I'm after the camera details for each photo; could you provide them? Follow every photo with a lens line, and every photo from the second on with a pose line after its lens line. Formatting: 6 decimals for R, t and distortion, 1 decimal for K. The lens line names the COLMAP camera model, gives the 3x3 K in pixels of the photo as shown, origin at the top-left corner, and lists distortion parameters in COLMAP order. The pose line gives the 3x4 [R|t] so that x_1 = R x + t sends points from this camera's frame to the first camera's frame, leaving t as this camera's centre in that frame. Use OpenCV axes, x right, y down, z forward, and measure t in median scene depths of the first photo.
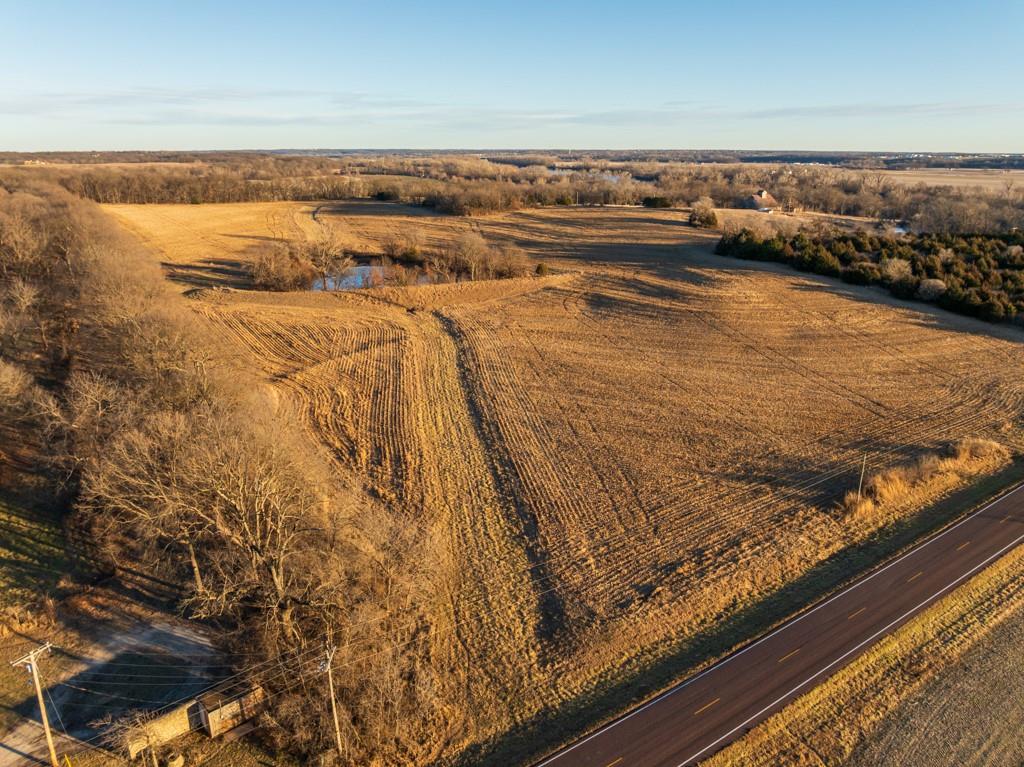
lens RADIAL K [[729.7, 0, 517.0], [0, 729.7, 383.1], [0, 0, 1]] dist [-0.050901, 0.019357]
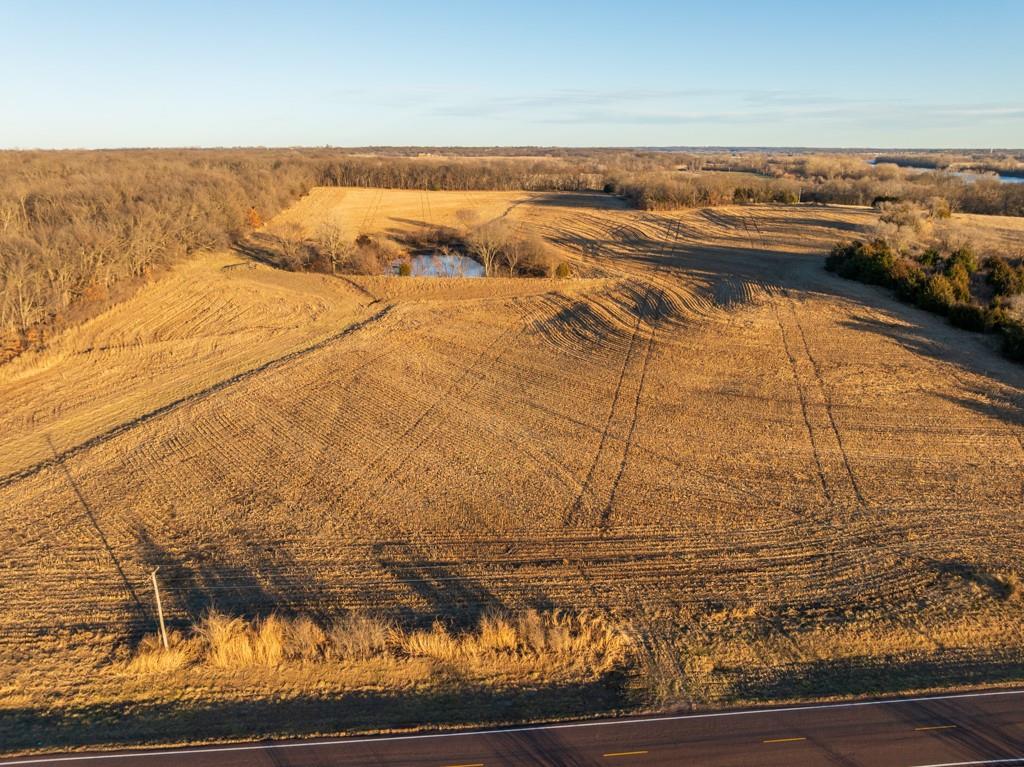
lens RADIAL K [[729.7, 0, 517.0], [0, 729.7, 383.1], [0, 0, 1]] dist [-0.050901, 0.019357]
pose [[0.863505, 0.148594, -0.481954, 0.265526], [-0.148008, 0.988197, 0.039496, -0.034197], [0.482134, 0.037229, 0.875306, 0.160992]]
